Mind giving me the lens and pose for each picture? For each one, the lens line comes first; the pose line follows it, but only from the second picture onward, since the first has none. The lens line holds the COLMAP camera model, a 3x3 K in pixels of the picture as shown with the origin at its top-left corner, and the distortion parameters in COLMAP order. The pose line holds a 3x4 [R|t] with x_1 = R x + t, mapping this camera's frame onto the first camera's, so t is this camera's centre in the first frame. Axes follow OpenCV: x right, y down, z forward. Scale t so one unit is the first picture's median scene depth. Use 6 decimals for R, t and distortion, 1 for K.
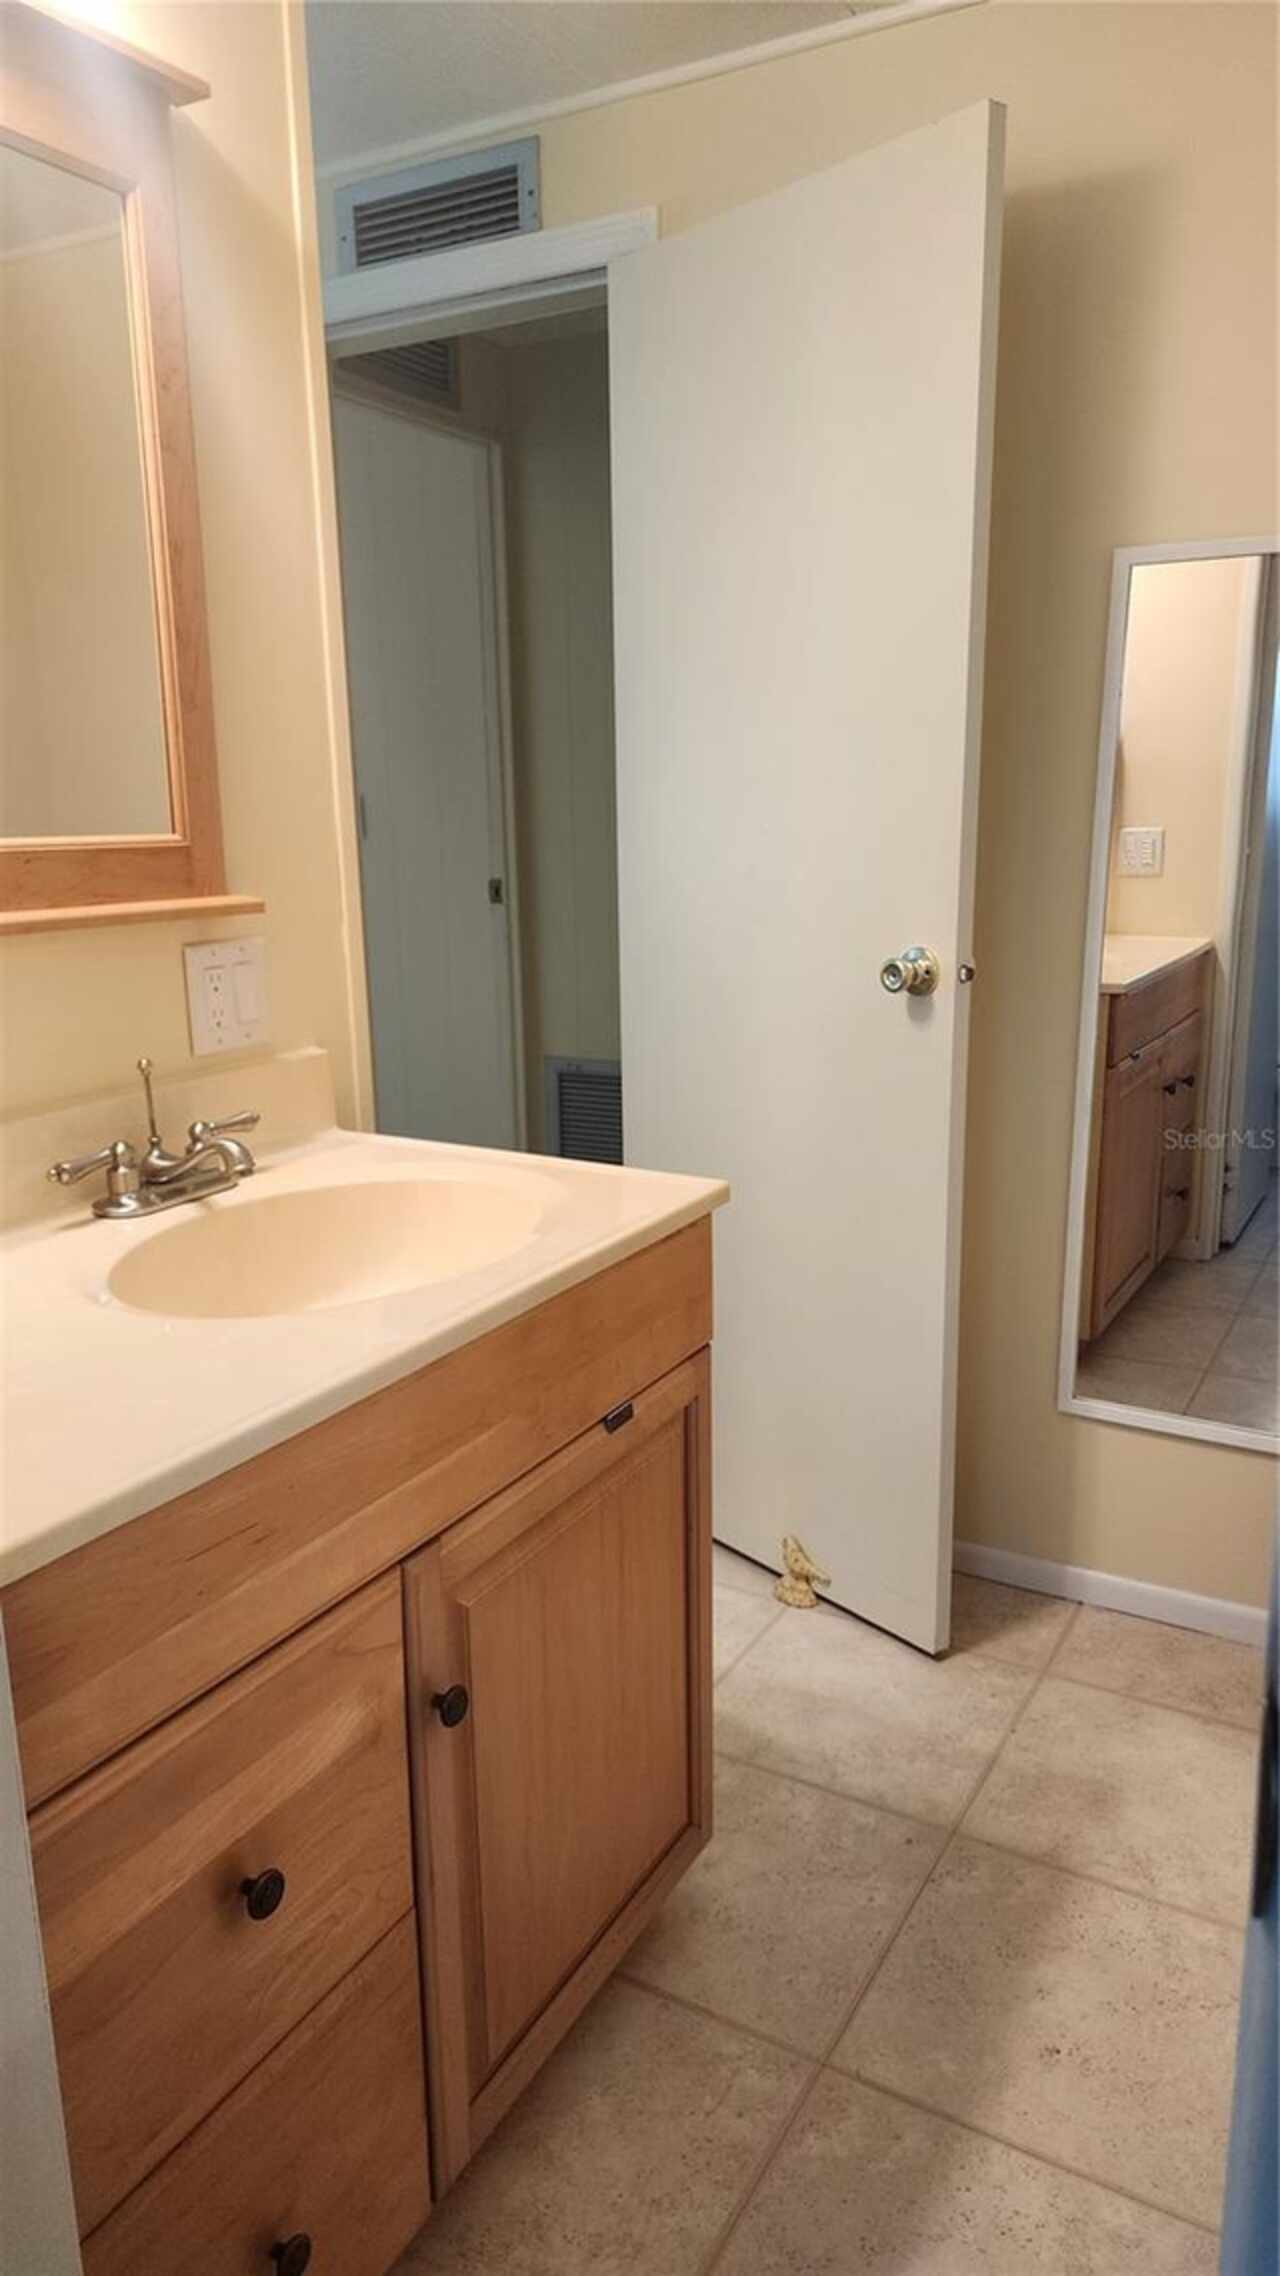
lens RADIAL K [[1518.3, 0, 629.8], [0, 1518.3, 1160.4], [0, 0, 1]] dist [0.089623, -0.090126]
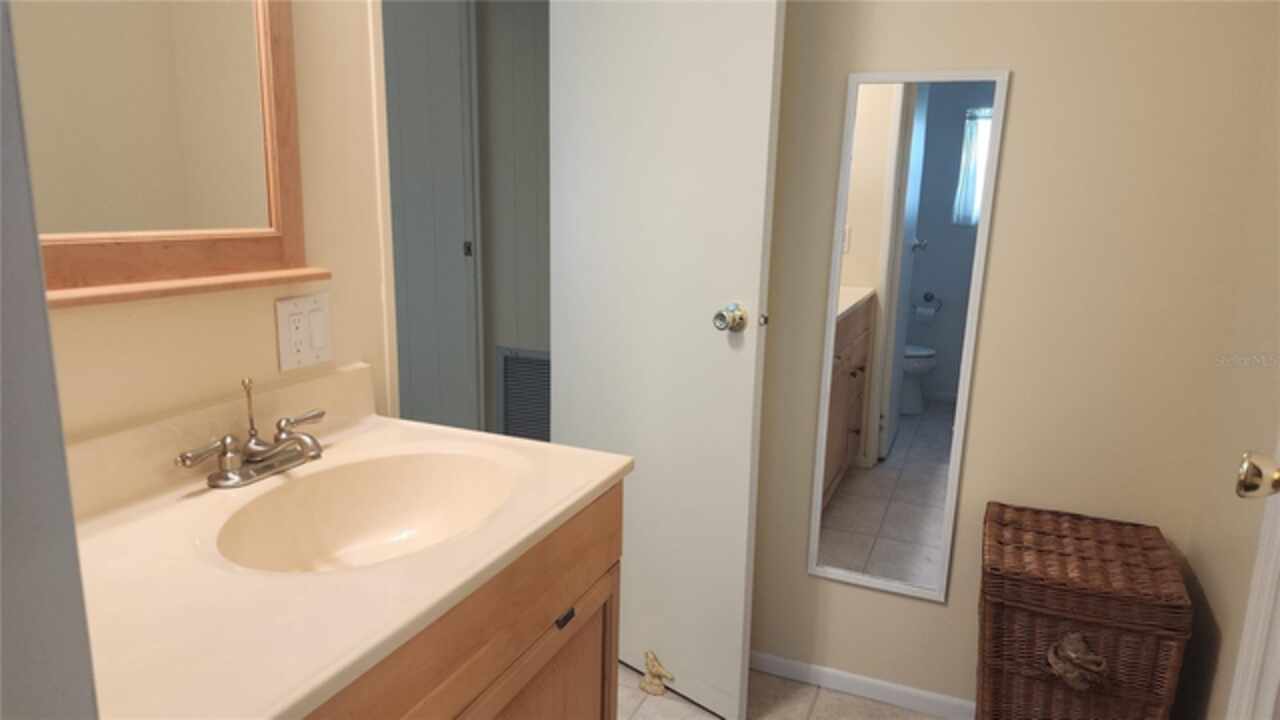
lens RADIAL K [[857.4, 0, 637.9], [0, 857.4, 376.8], [0, 0, 1]] dist [0.089681, -0.092116]
pose [[0.992905, 0.012332, 0.118265, -0.034478], [-0.009922, 0.999731, -0.020943, -0.048624], [-0.118492, 0.019621, 0.992761, 0.100592]]
